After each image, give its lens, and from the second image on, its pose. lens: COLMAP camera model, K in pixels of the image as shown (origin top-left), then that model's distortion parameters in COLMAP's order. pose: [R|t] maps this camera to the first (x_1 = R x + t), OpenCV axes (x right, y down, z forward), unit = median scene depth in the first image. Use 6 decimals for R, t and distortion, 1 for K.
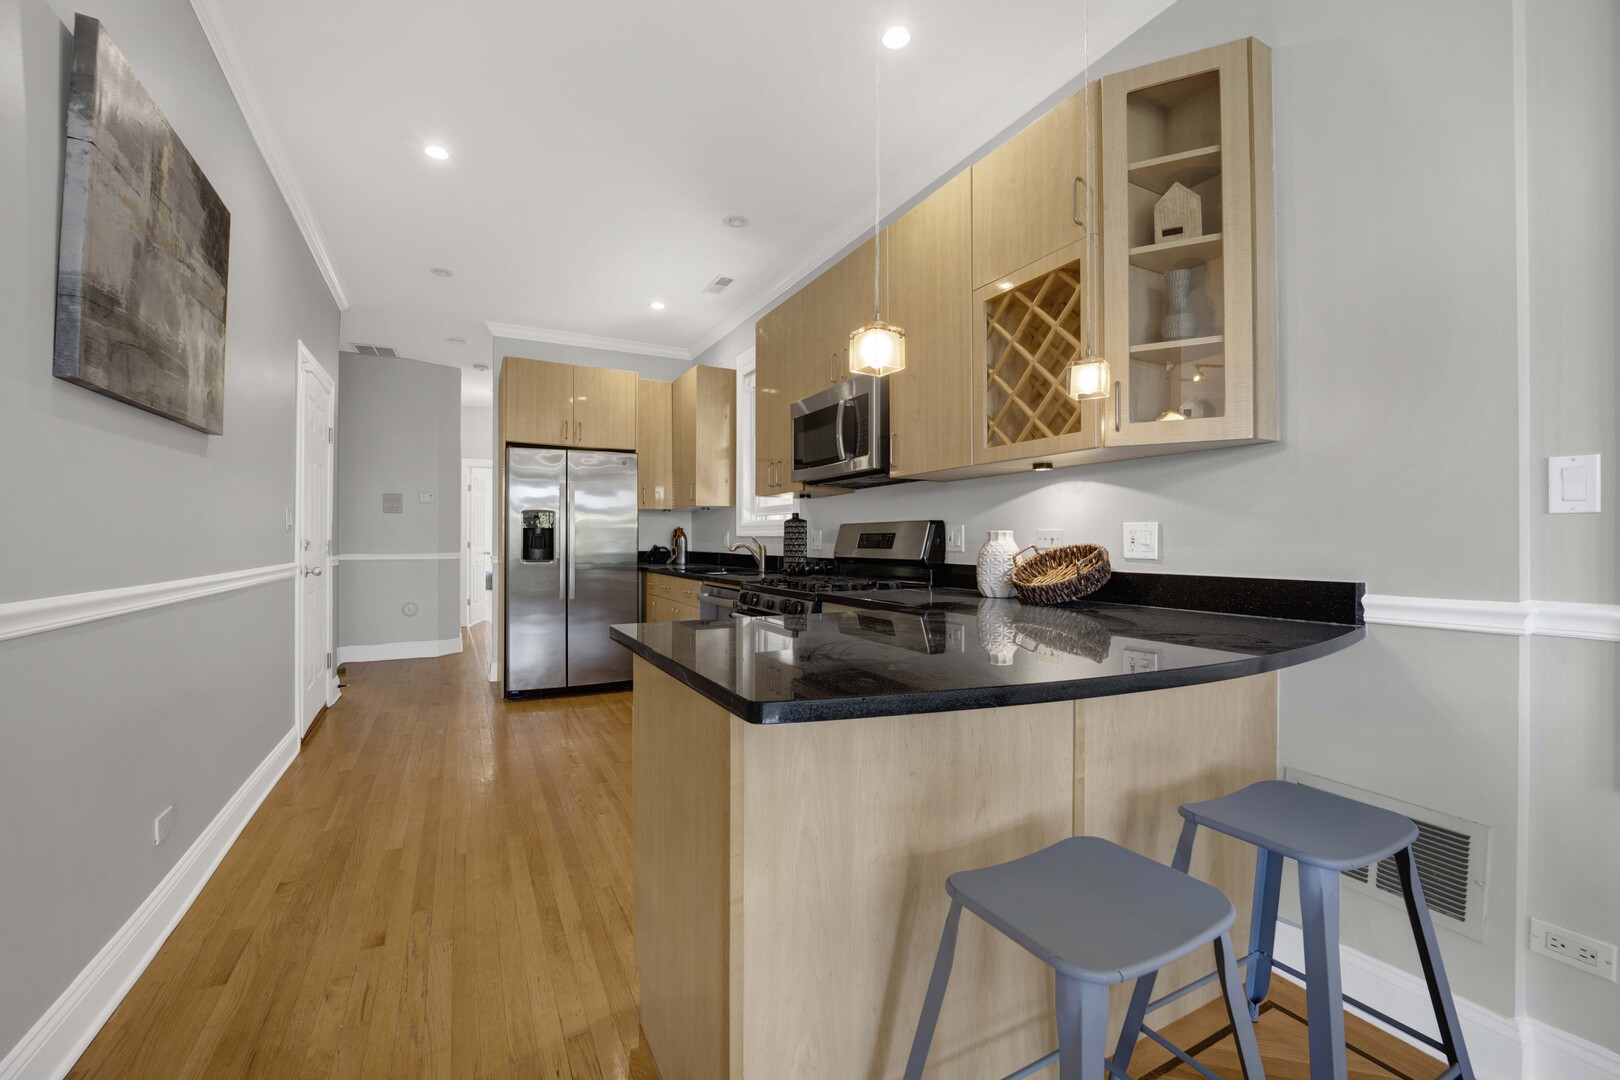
lens RADIAL K [[672.7, 0, 811.2], [0, 672.7, 541.1], [0, 0, 1]] dist [-0.027971, 0.001138]
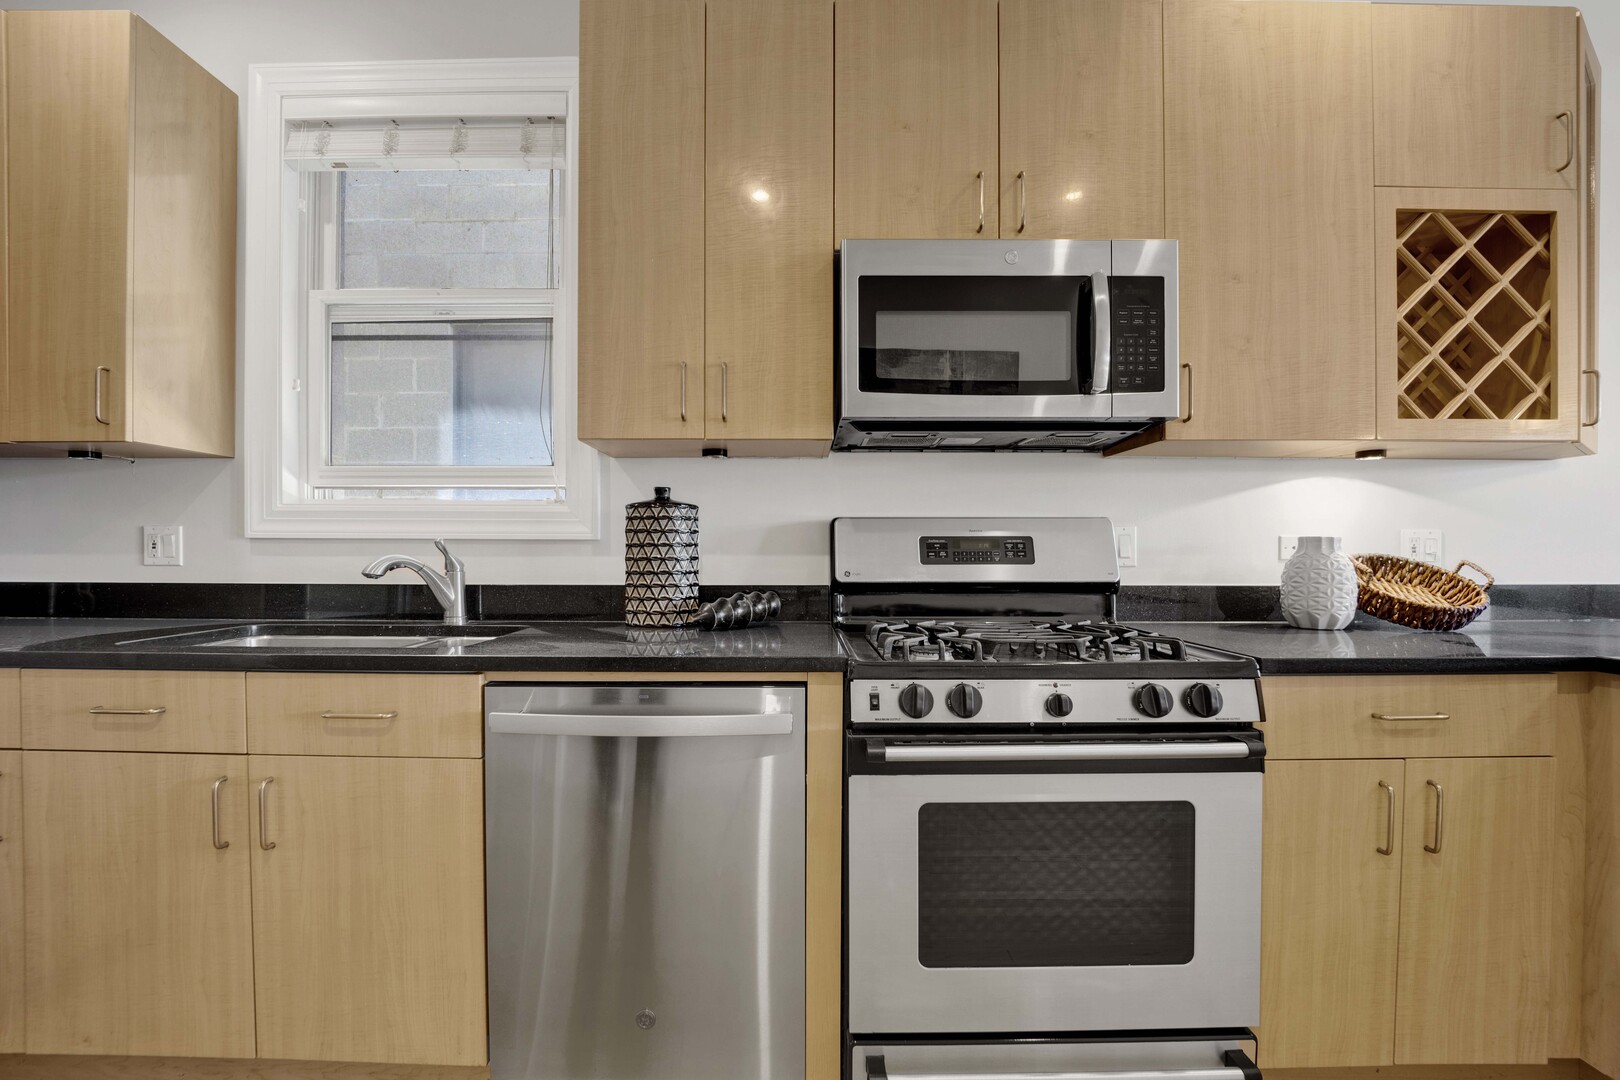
lens RADIAL K [[672.7, 0, 807.9], [0, 672.7, 556.7], [0, 0, 1]] dist [-0.027971, 0.001138]
pose [[0.476616, -0.007580, 0.879079, -0.436405], [-0.001271, 0.999956, 0.009311, 0.000168], [-0.879110, -0.005556, 0.476586, 0.829163]]
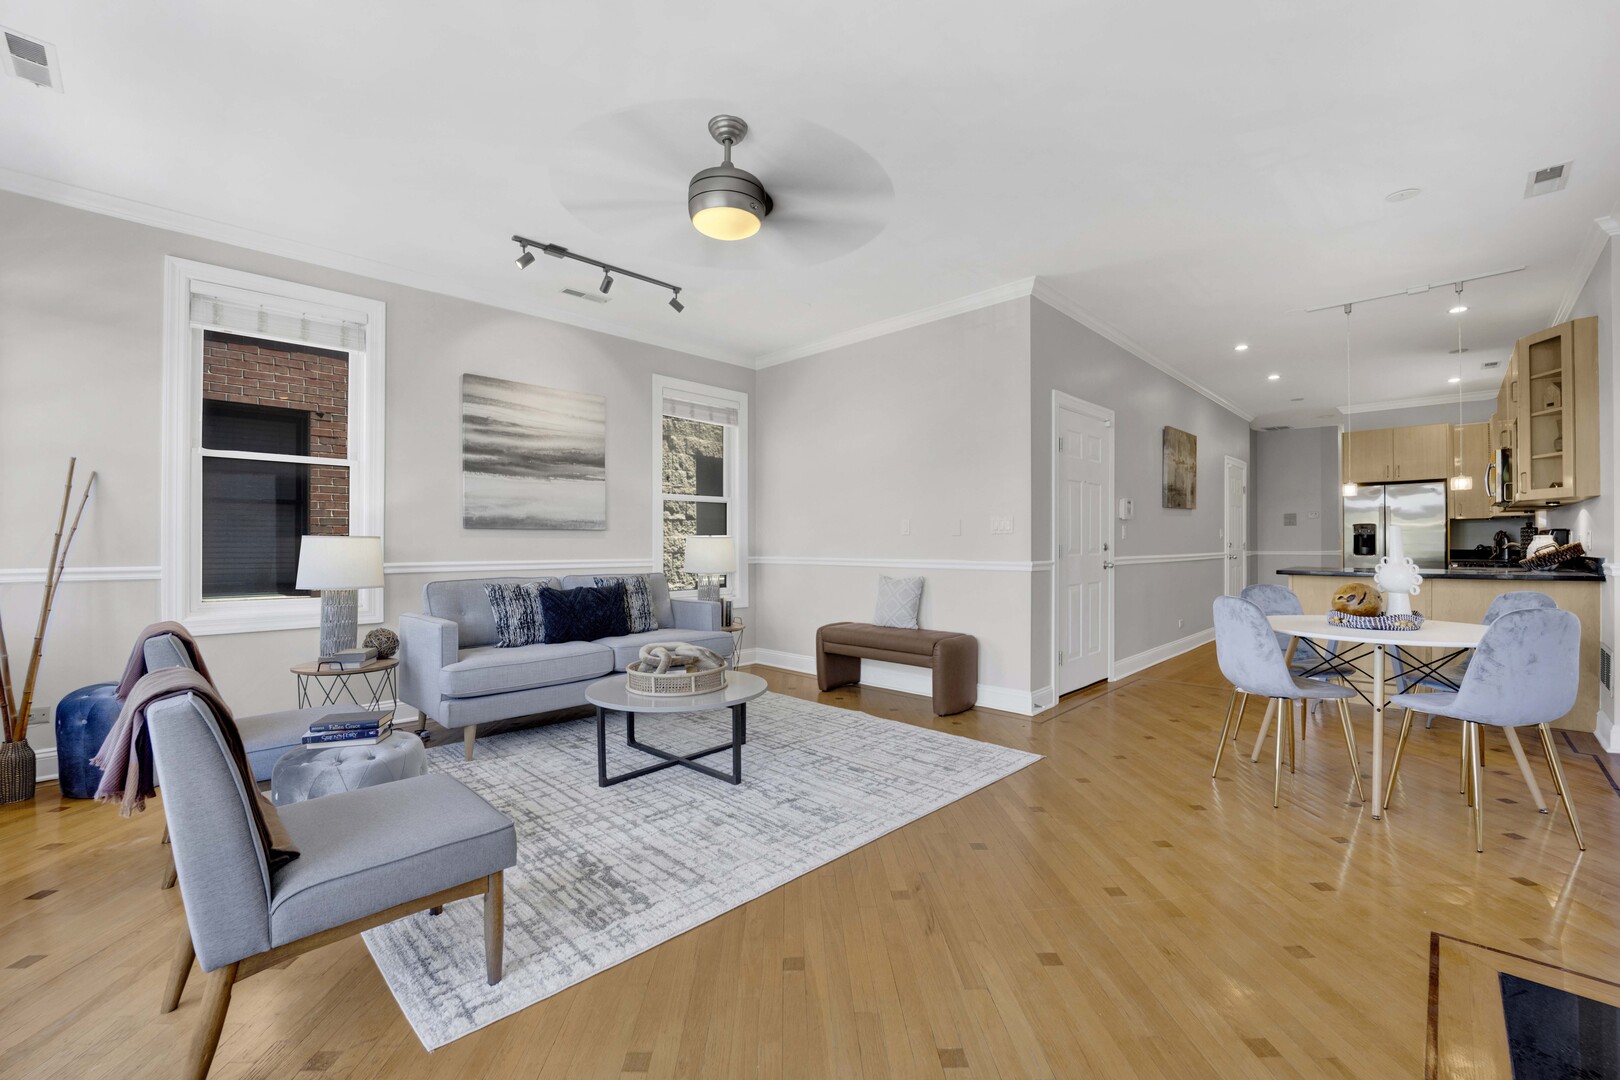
lens RADIAL K [[672.7, 0, 790.8], [0, 672.7, 546.2], [0, 0, 1]] dist [-0.027971, 0.001138]
pose [[0.291258, -0.003015, -0.956640, 1.040868], [0.006376, 0.999979, -0.001211, 0.003166], [0.956623, -0.005747, 0.291271, -1.170542]]
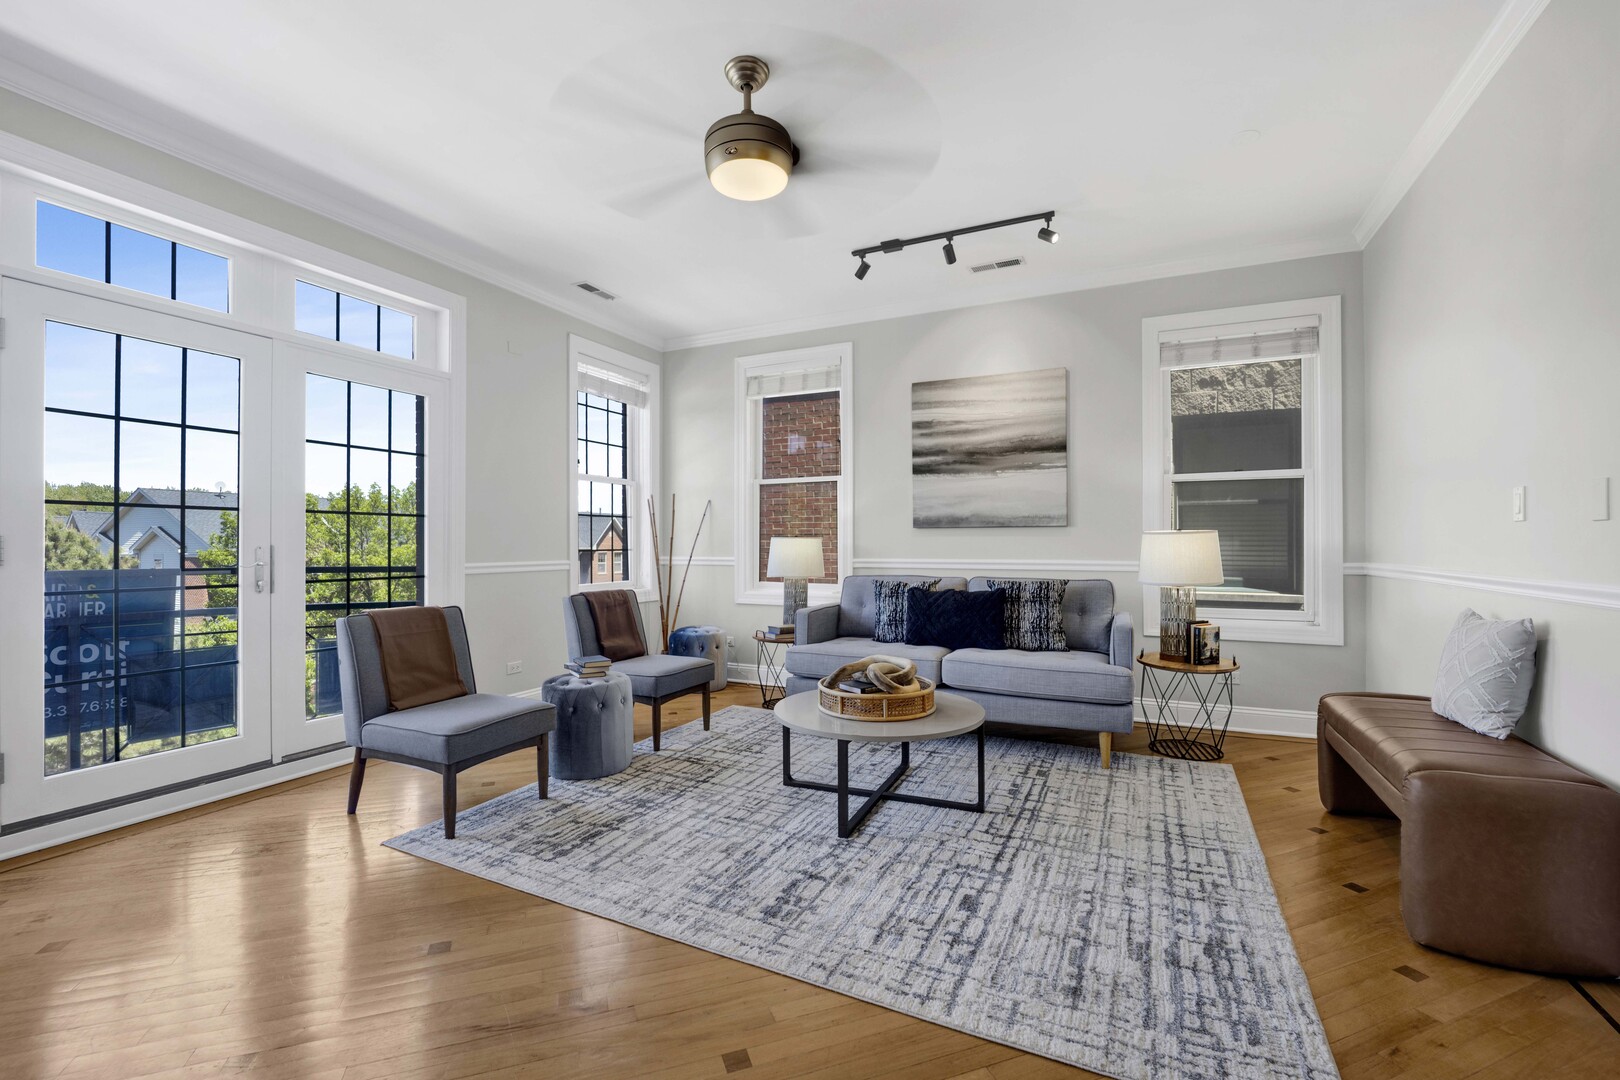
lens RADIAL K [[672.7, 0, 812.2], [0, 672.7, 546.6], [0, 0, 1]] dist [-0.027971, 0.001138]
pose [[-0.803458, -0.001053, -0.595360, 0.601274], [0.000285, 0.999998, -0.002154, 0.004120], [0.595361, -0.001900, -0.803456, -0.372841]]
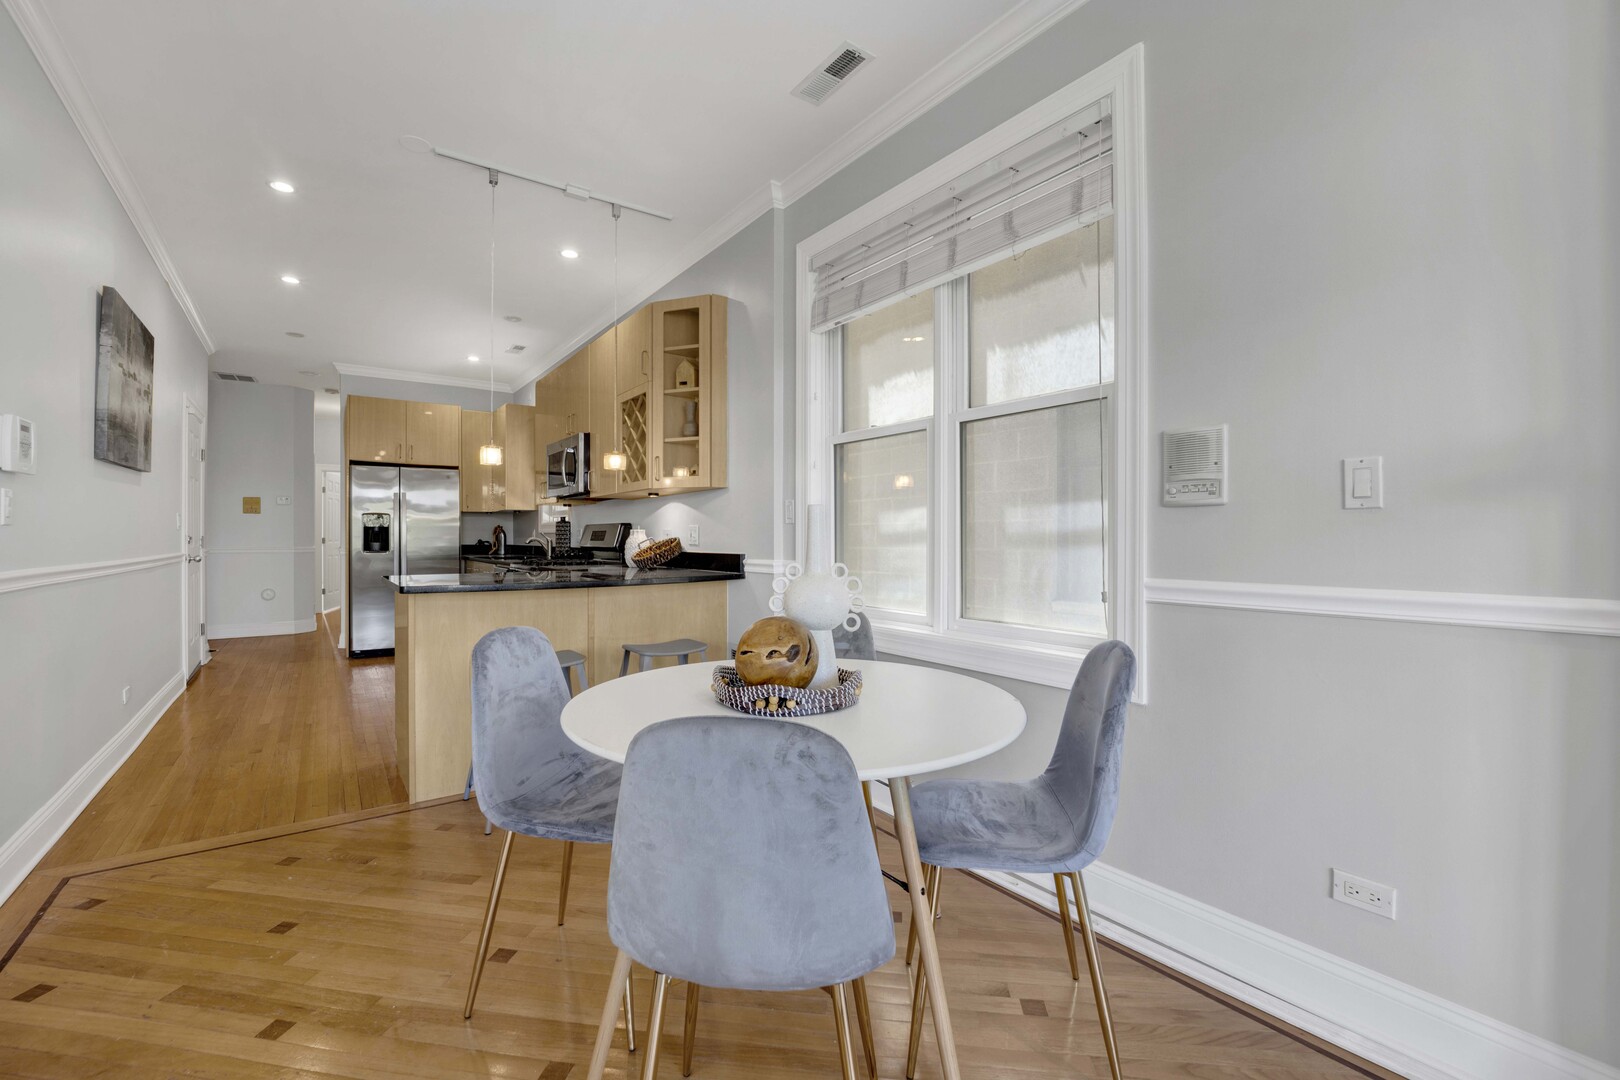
lens RADIAL K [[672.7, 0, 809.4], [0, 672.7, 538.0], [0, 0, 1]] dist [-0.027971, 0.001138]
pose [[0.988493, -0.003268, 0.151231, 0.334527], [0.002924, 0.999993, 0.002497, 0.002600], [-0.151238, -0.002026, 0.988495, -0.595927]]
